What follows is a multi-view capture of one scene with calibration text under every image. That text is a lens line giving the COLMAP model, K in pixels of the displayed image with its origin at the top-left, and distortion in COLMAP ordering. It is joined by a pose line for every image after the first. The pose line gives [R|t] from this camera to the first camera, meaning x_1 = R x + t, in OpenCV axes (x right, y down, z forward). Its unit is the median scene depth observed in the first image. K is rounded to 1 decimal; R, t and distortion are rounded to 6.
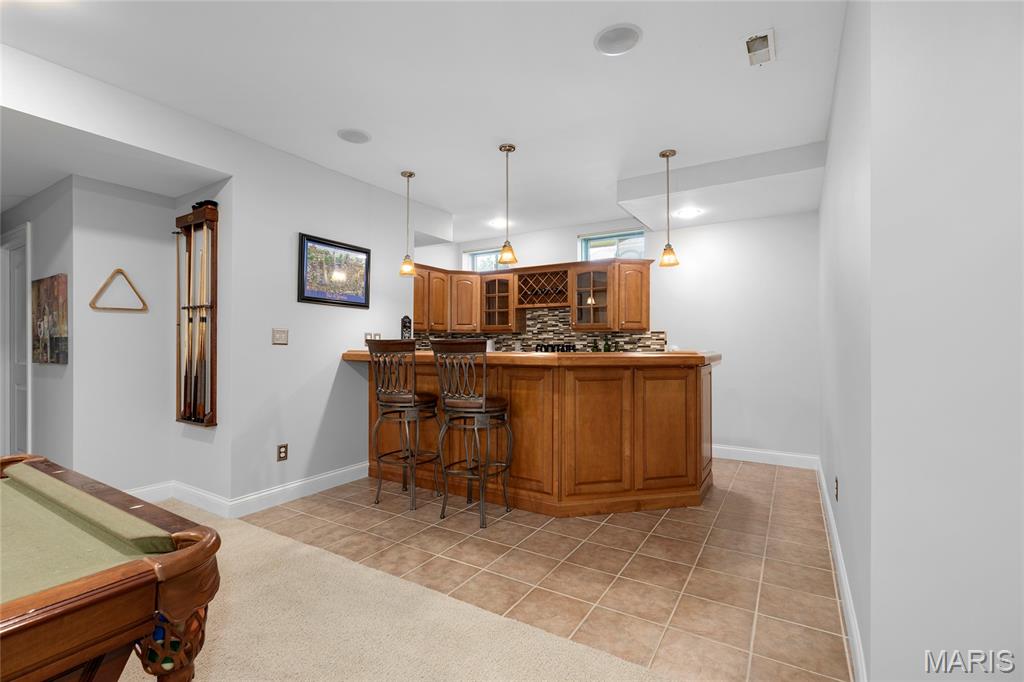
lens RADIAL K [[460.7, 0, 511.6], [0, 460.7, 345.5], [0, 0, 1]] dist [0.002670, 0.000431]
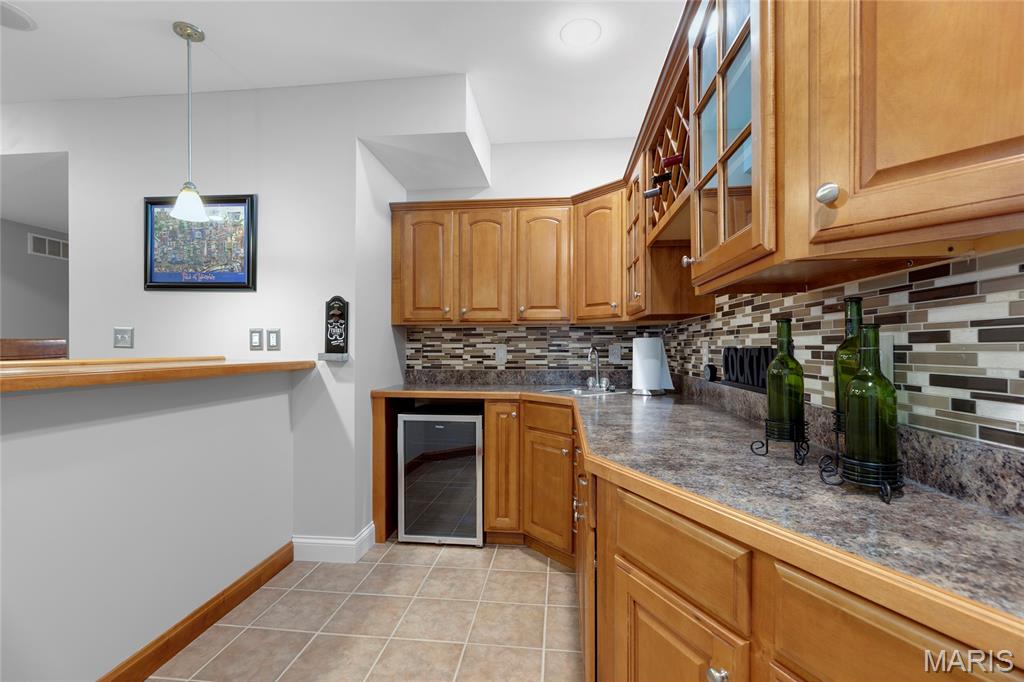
lens RADIAL K [[460.7, 0, 511.6], [0, 460.7, 345.5], [0, 0, 1]] dist [0.002670, 0.000431]
pose [[0.434592, -0.007338, -0.900597, 0.401738], [-0.002292, 0.999955, -0.009254, -0.000591], [0.900624, 0.006086, 0.434556, 1.048089]]
